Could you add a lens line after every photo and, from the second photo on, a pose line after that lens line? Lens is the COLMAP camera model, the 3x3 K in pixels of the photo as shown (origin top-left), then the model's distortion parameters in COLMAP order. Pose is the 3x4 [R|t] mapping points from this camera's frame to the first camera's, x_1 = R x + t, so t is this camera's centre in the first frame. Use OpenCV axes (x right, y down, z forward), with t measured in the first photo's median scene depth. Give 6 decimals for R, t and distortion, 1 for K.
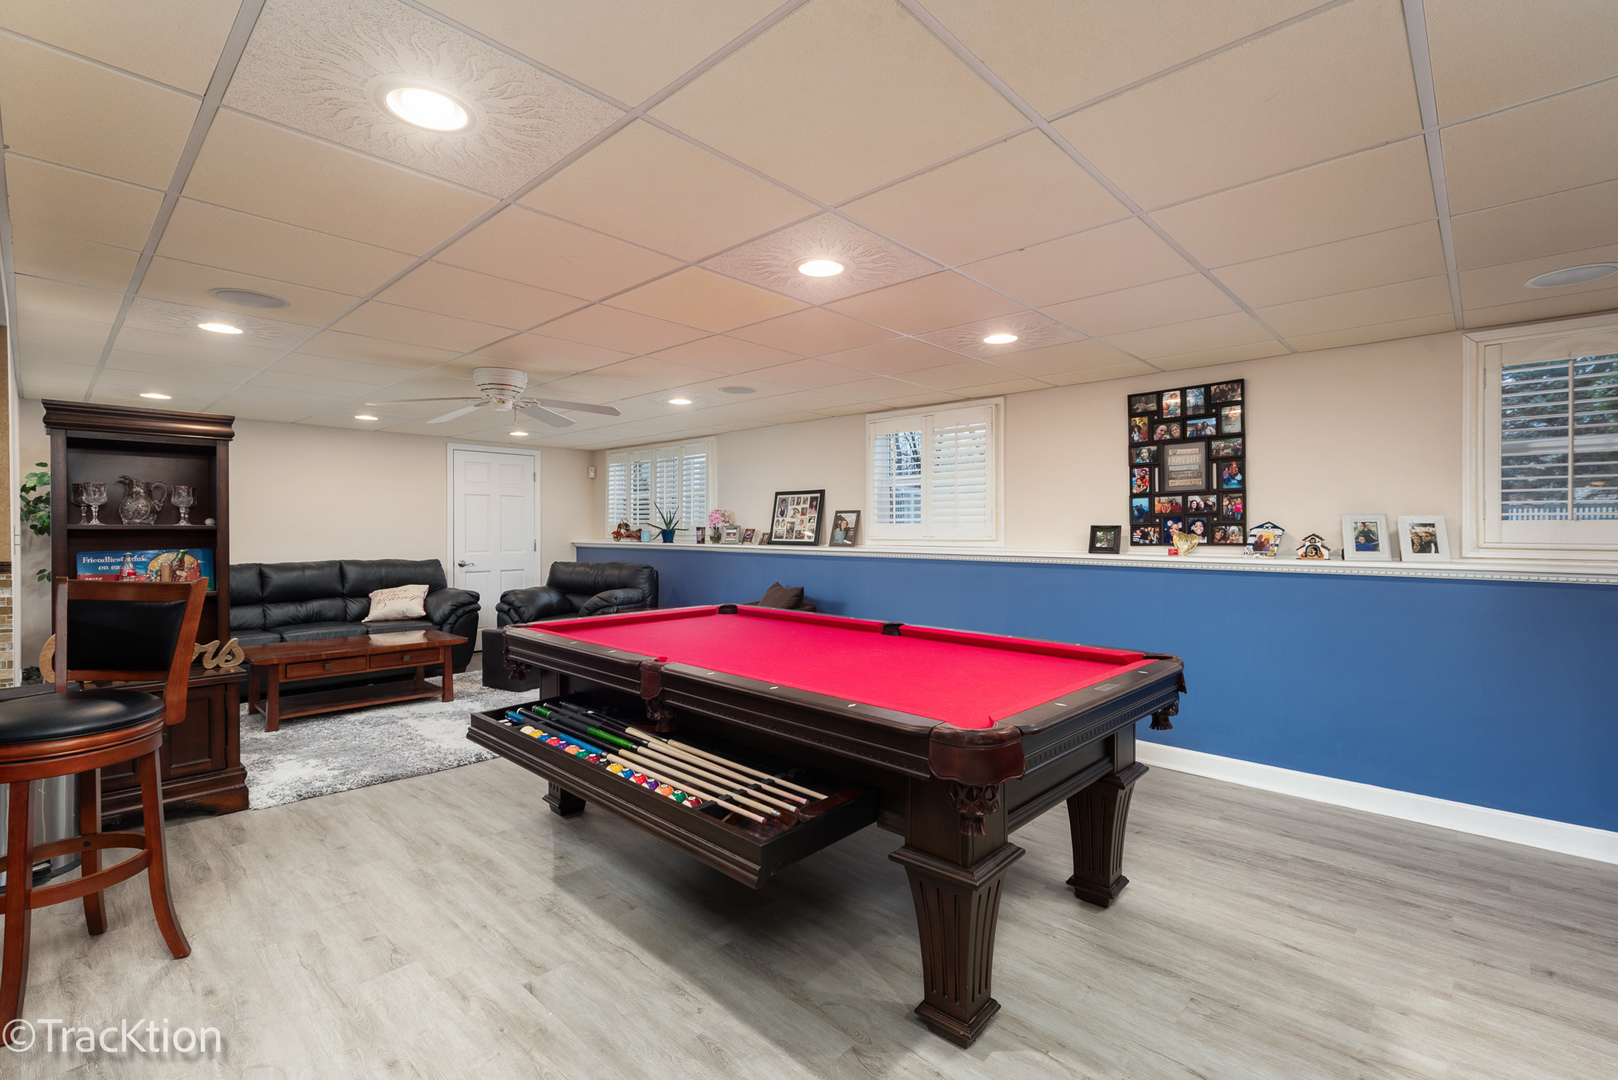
lens RADIAL K [[737.1, 0, 818.2], [0, 737.1, 505.4], [0, 0, 1]] dist [0.002100, -0.000244]
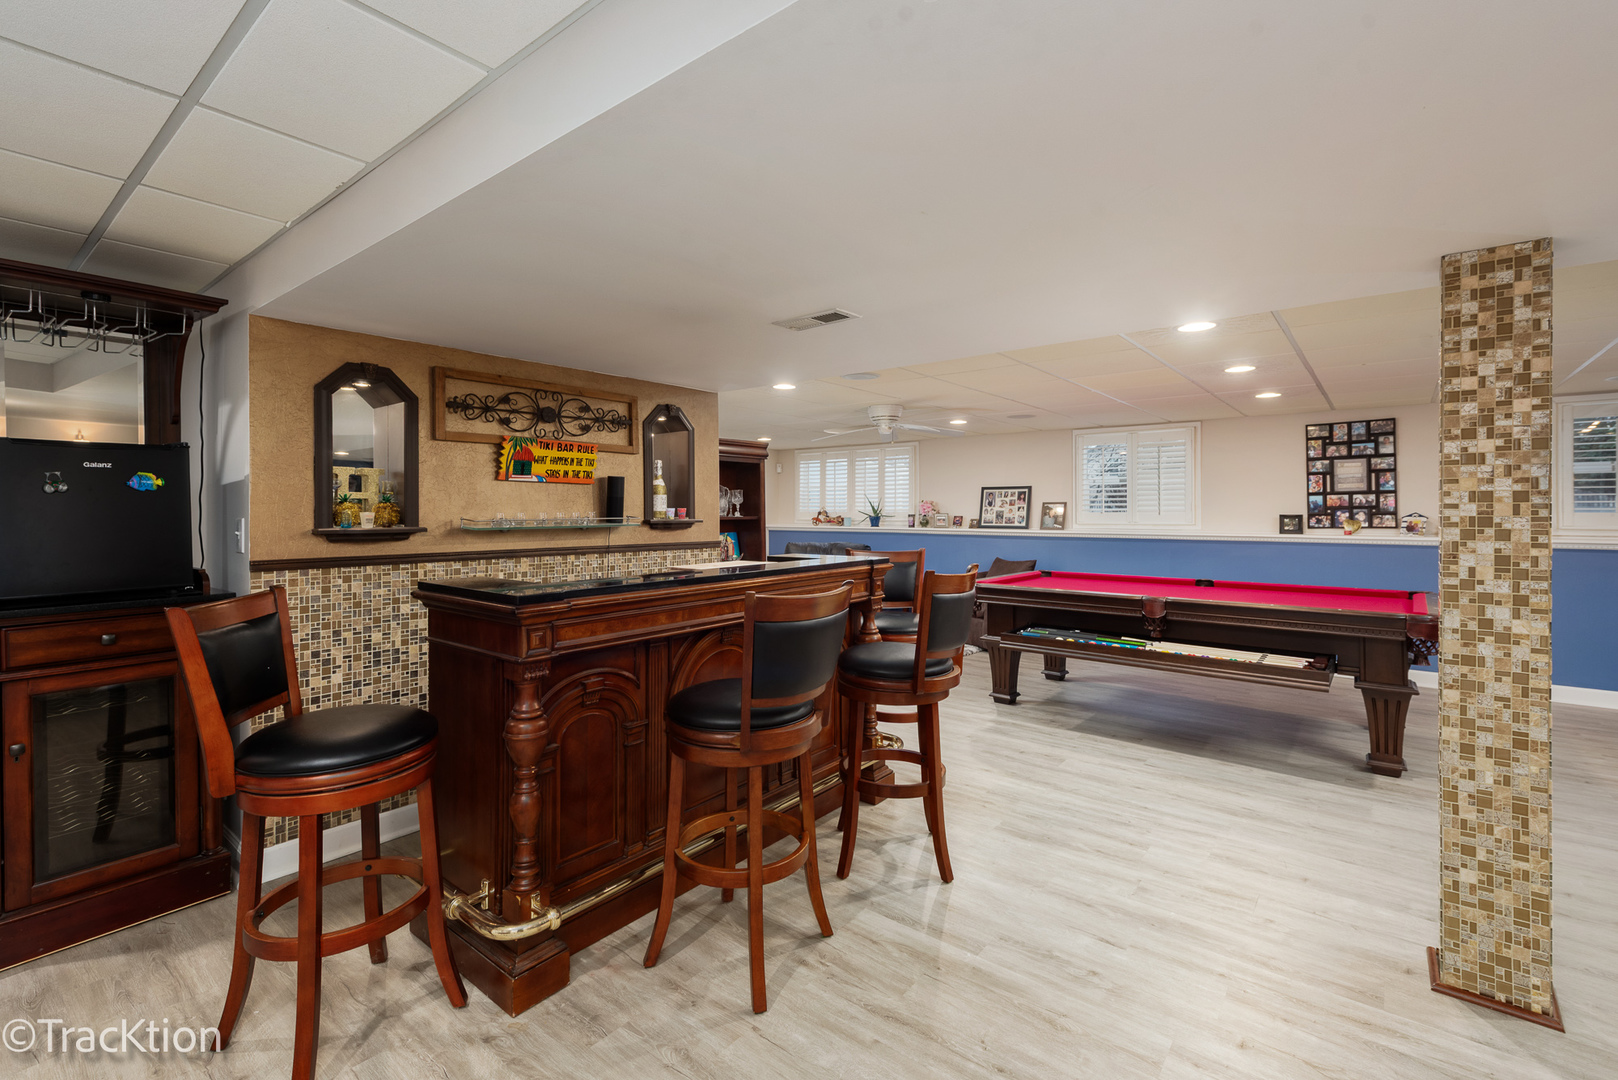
lens RADIAL K [[724.3, 0, 818.6], [0, 724.3, 506.6], [0, 0, 1]] dist [0.001636, 0.000019]
pose [[0.997170, 0.000391, 0.075175, -0.665056], [-0.002204, 0.999709, 0.024035, -0.021668], [-0.075144, -0.024133, 0.996881, -0.365641]]
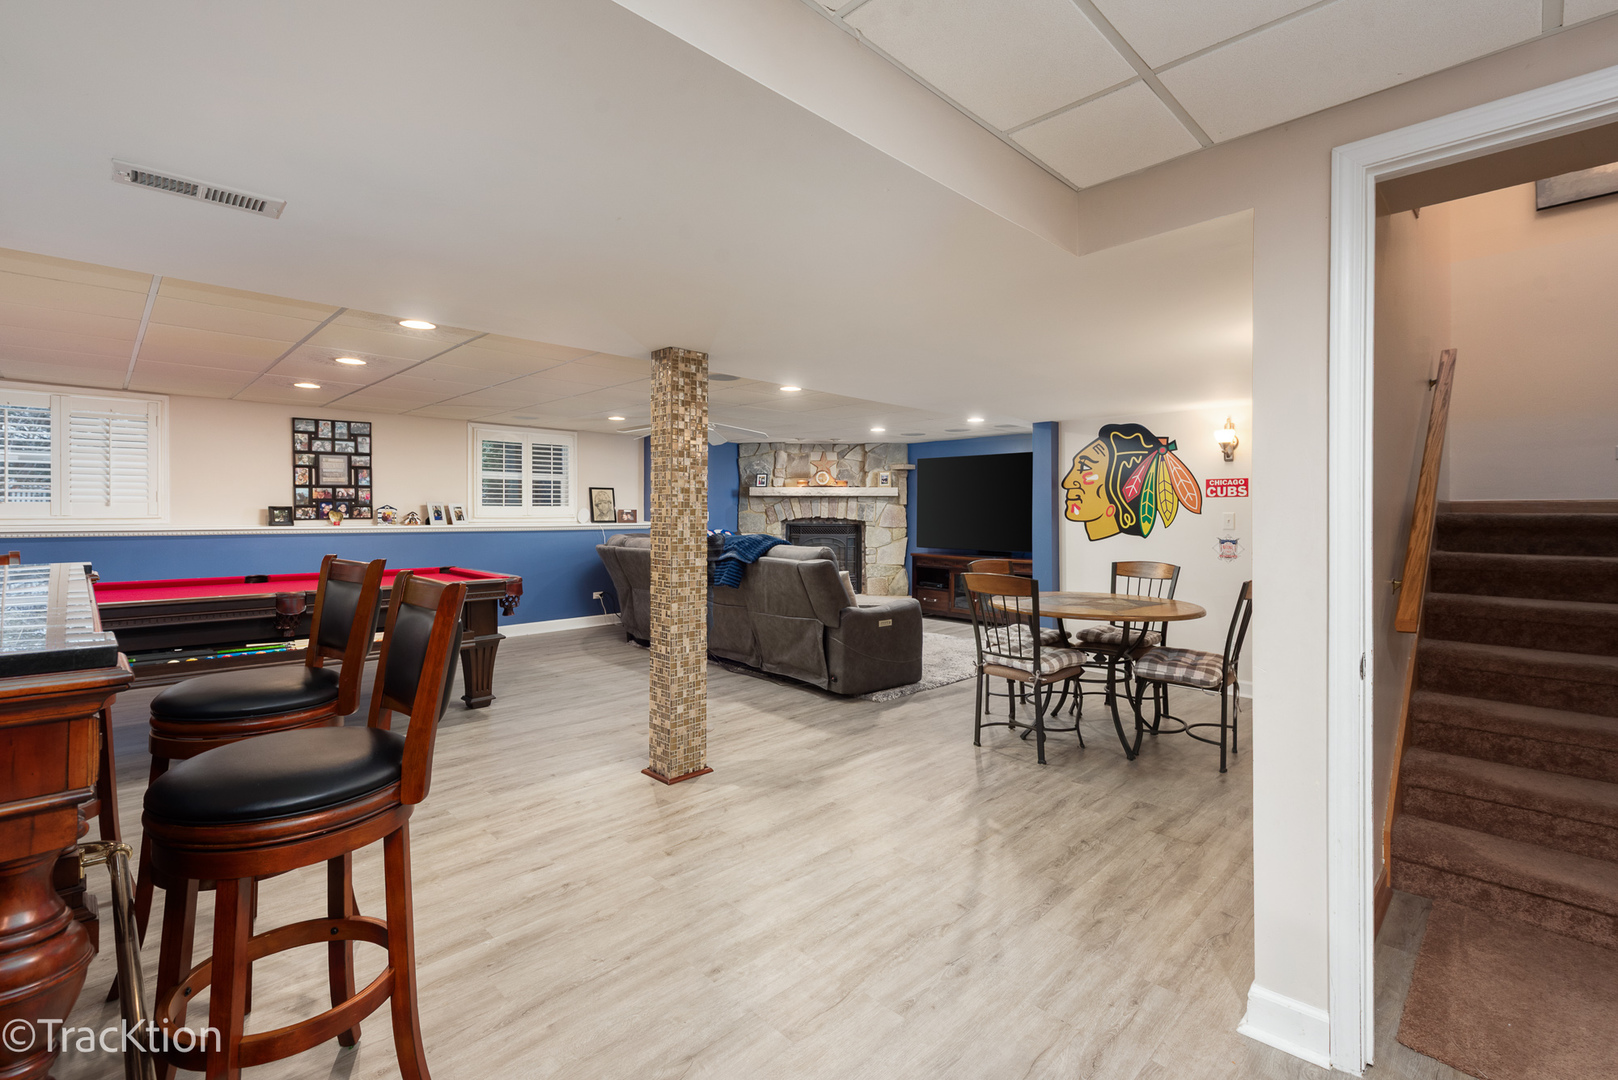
lens RADIAL K [[737.1, 0, 818.2], [0, 737.1, 505.4], [0, 0, 1]] dist [0.002100, -0.000244]
pose [[0.016774, 0.009552, 0.999814, -1.061749], [-0.033456, 0.999400, -0.008987, 0.003207], [-0.999299, -0.033299, 0.017083, -0.076263]]
